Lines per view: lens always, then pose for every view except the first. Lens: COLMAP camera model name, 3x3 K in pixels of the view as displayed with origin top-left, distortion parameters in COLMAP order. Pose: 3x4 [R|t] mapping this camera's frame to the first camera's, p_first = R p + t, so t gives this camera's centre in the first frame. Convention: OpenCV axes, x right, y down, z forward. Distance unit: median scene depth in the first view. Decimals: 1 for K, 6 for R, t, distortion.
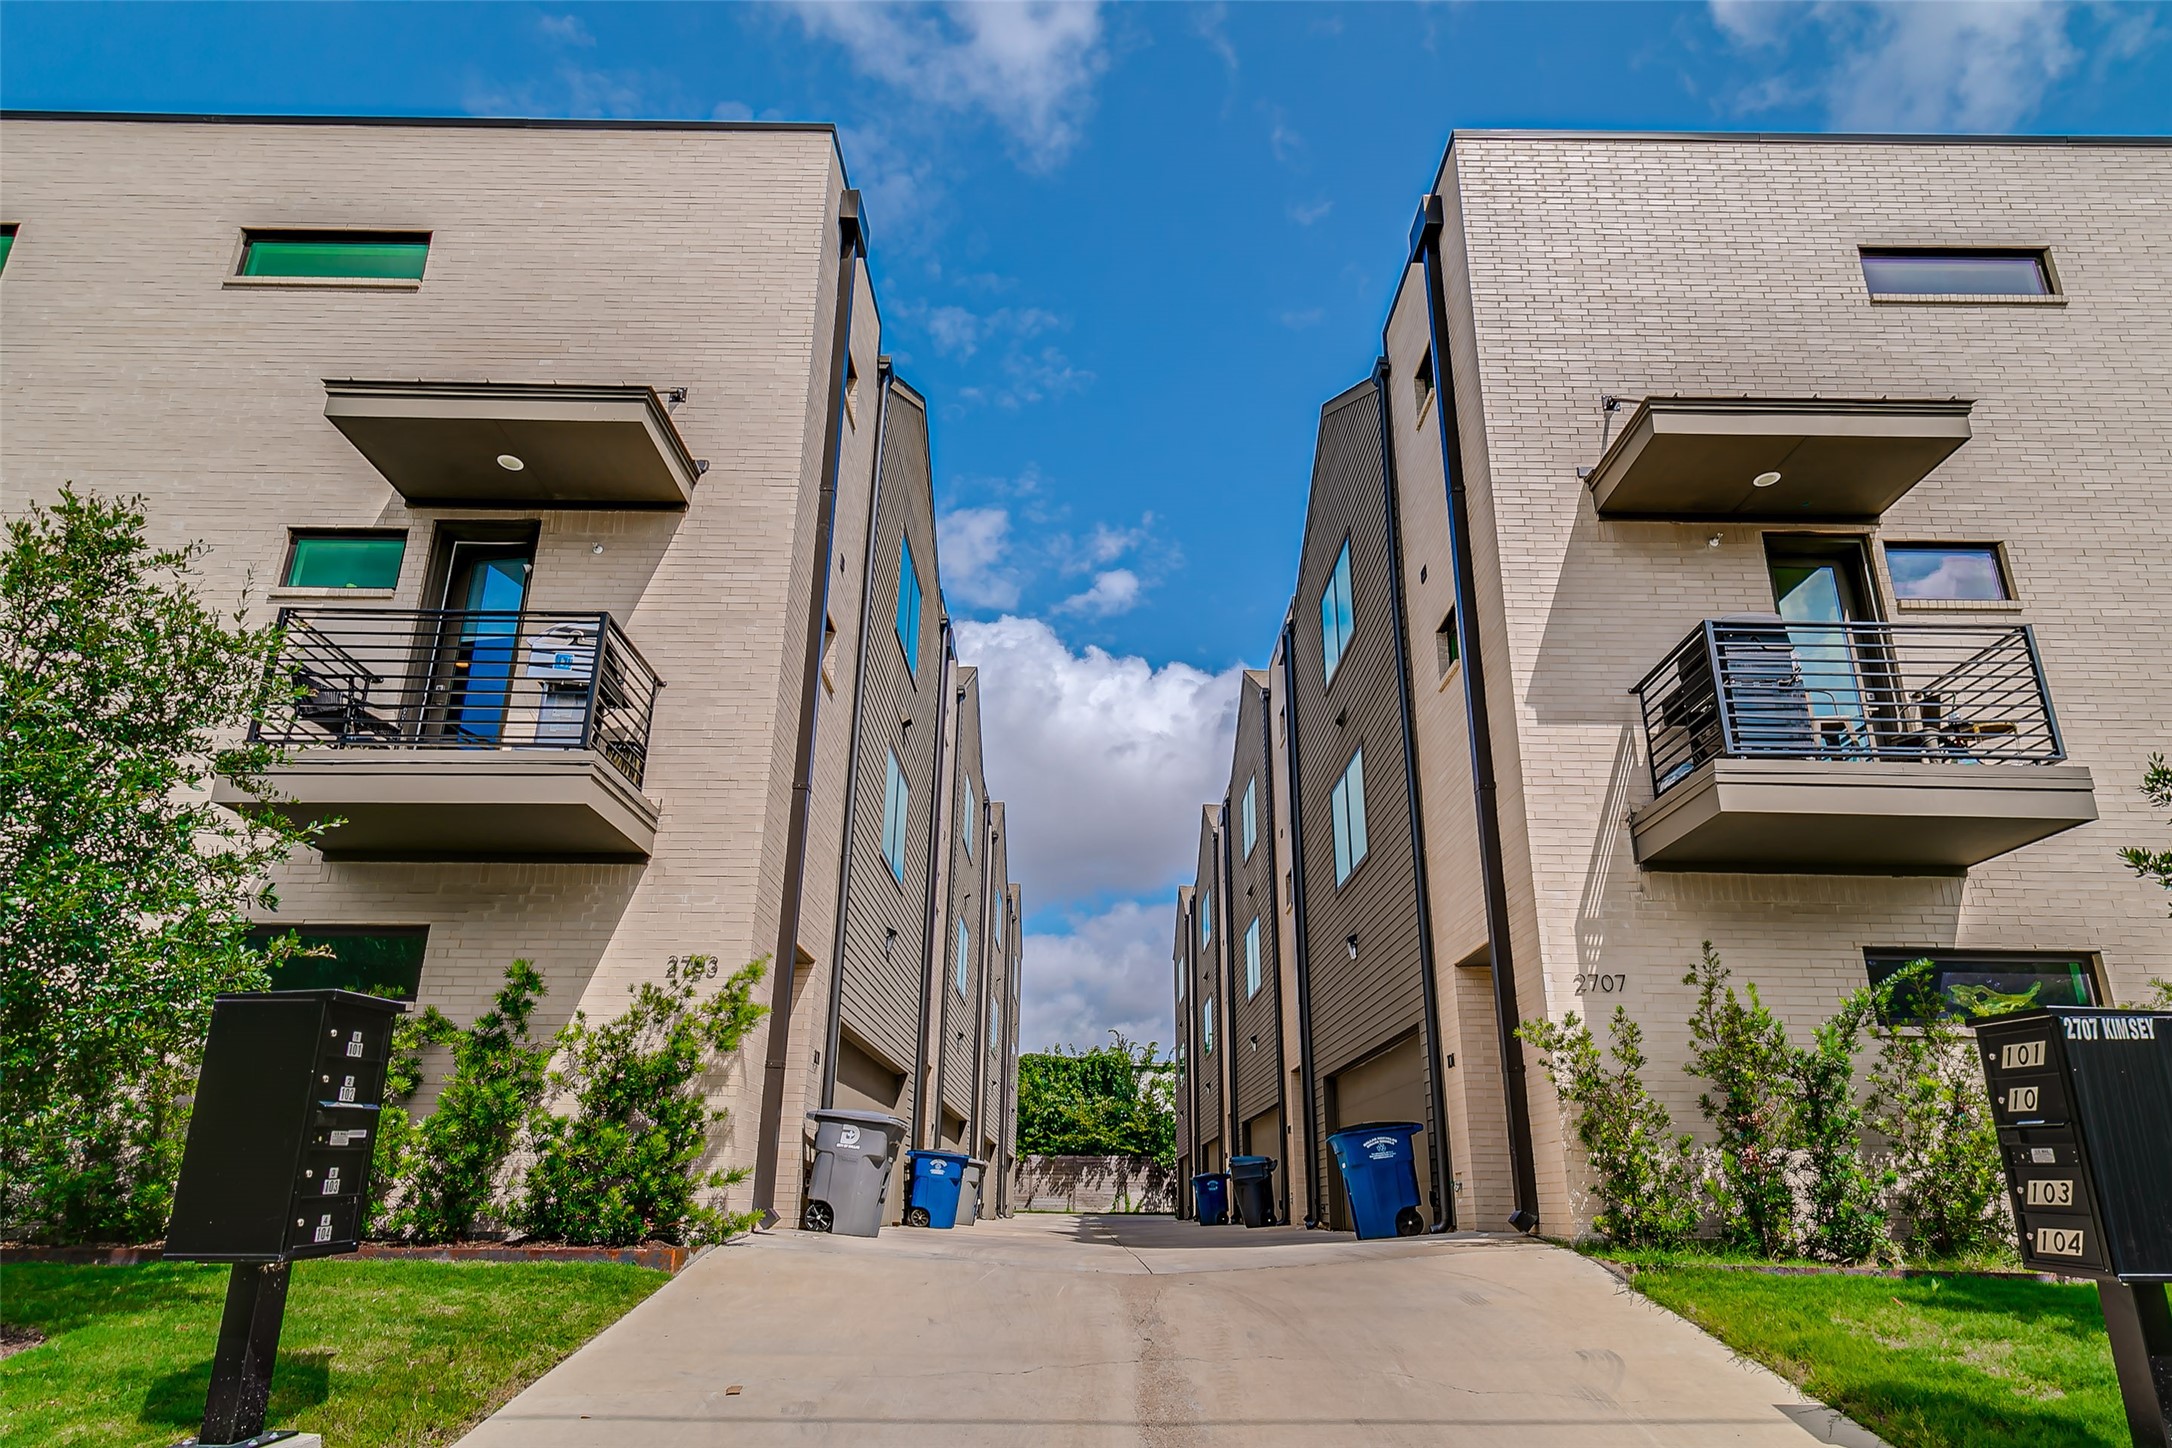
lens RADIAL K [[1150.7, 0, 1071.5], [0, 1150.7, 864.0], [0, 0, 1]] dist [0.016334, -0.002055]
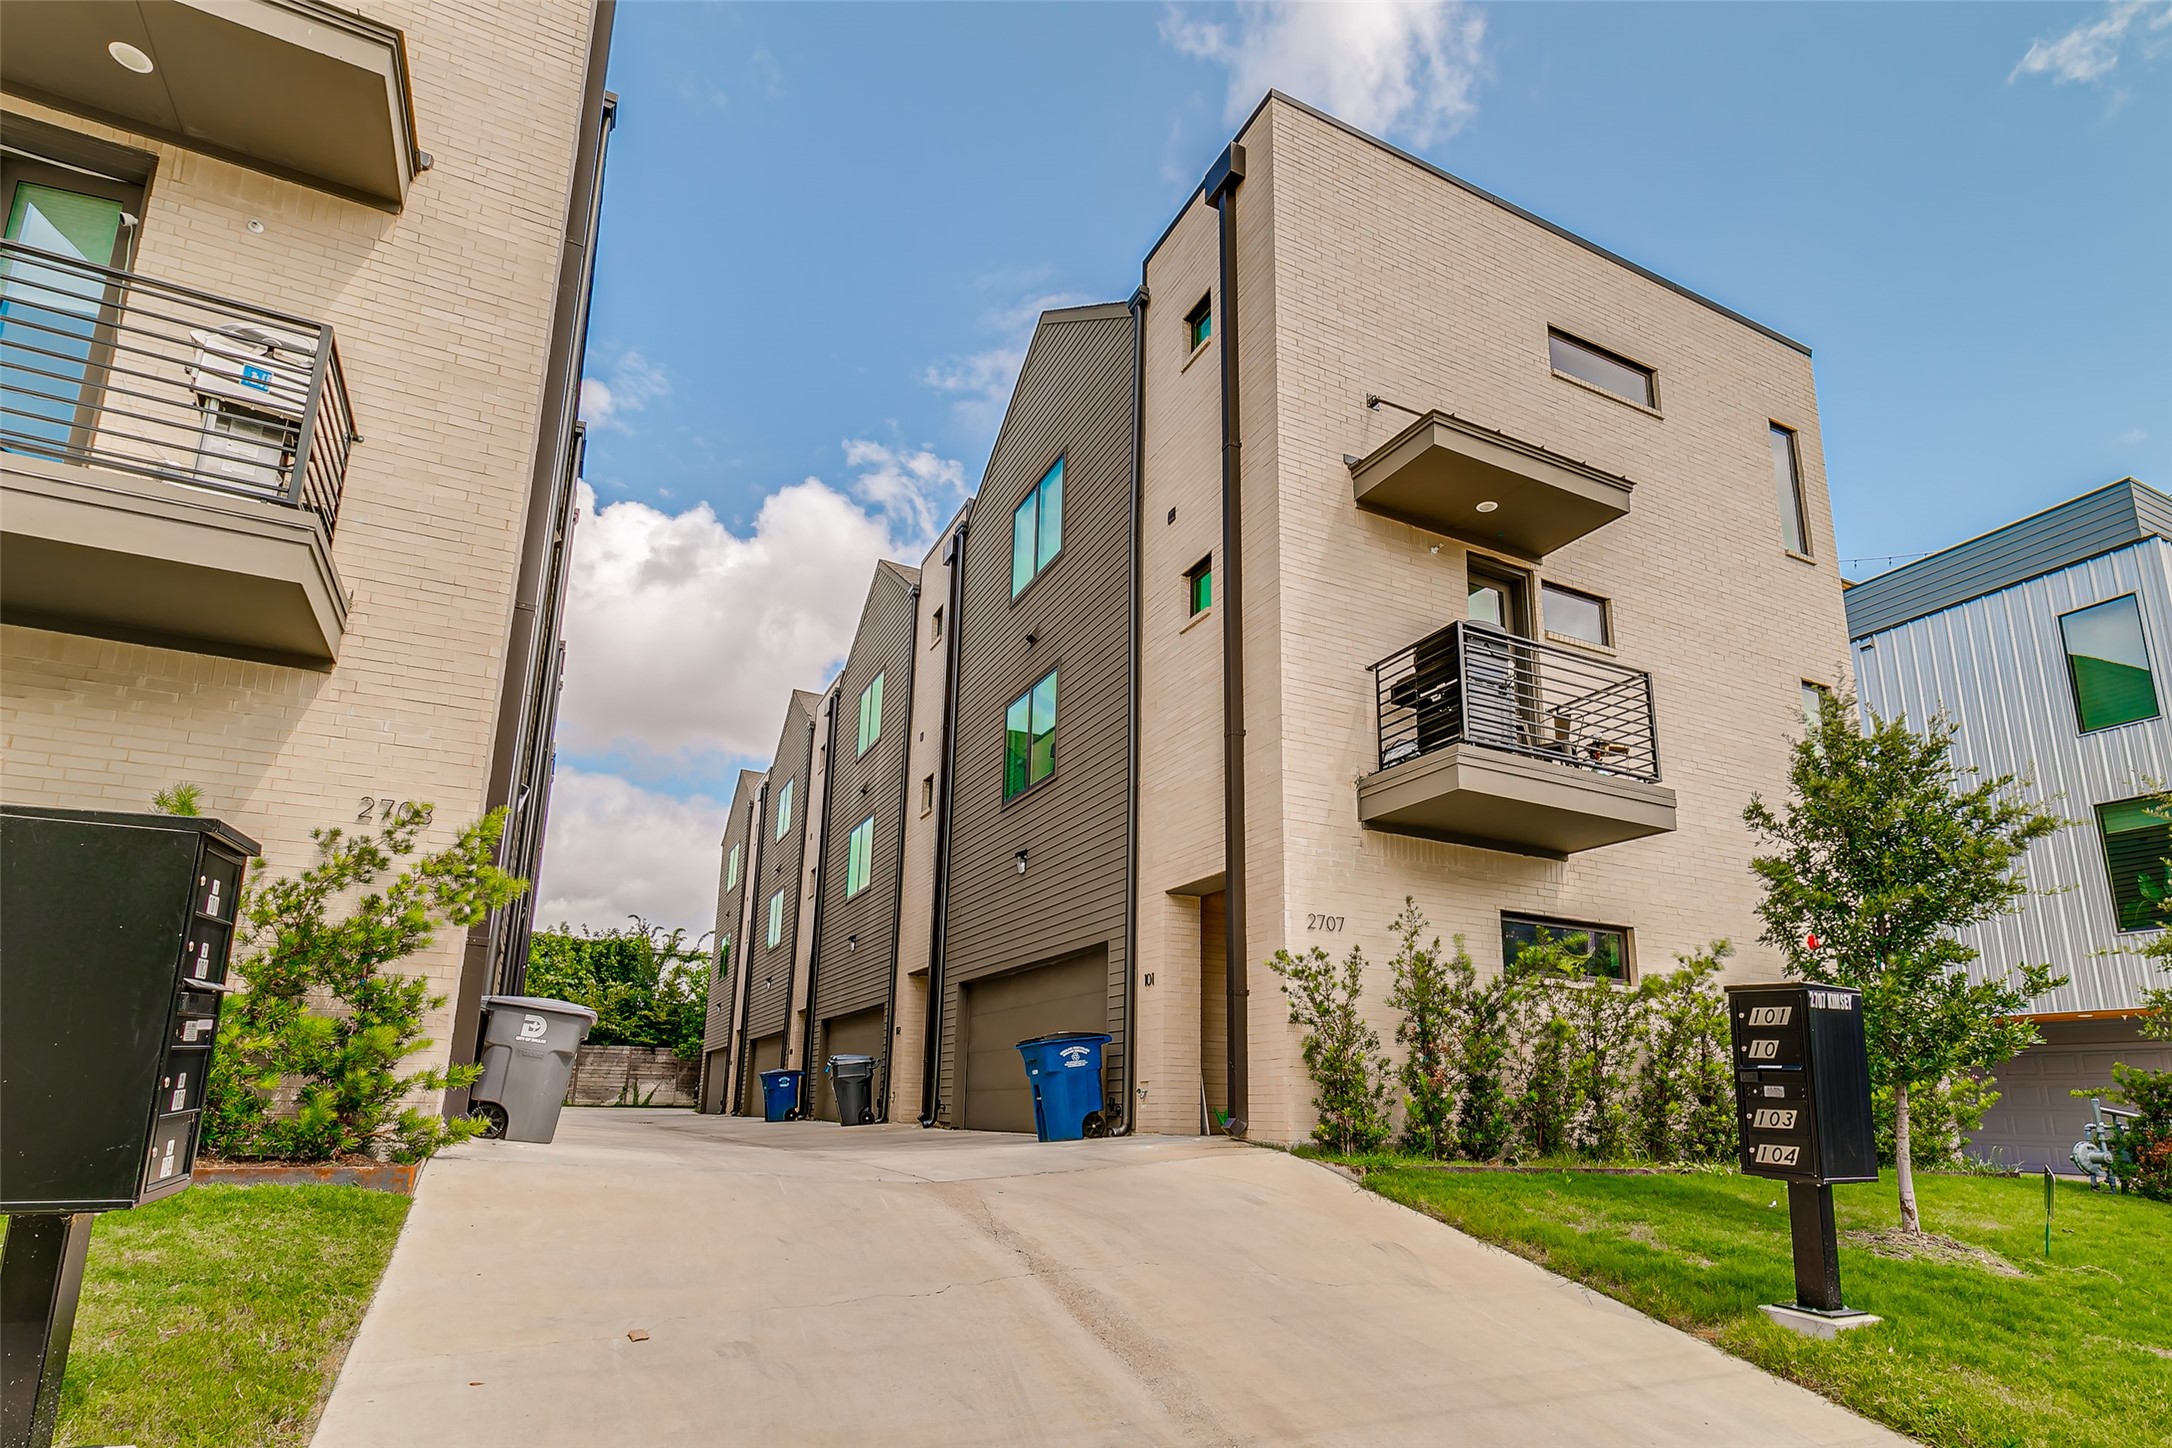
lens RADIAL K [[1150.7, 0, 1071.5], [0, 1150.7, 864.0], [0, 0, 1]] dist [0.016334, -0.002055]
pose [[0.899610, 0.098763, 0.425380, -0.238997], [-0.136334, 0.988921, 0.058720, 0.013046], [-0.414868, -0.110819, 0.903108, 0.085366]]
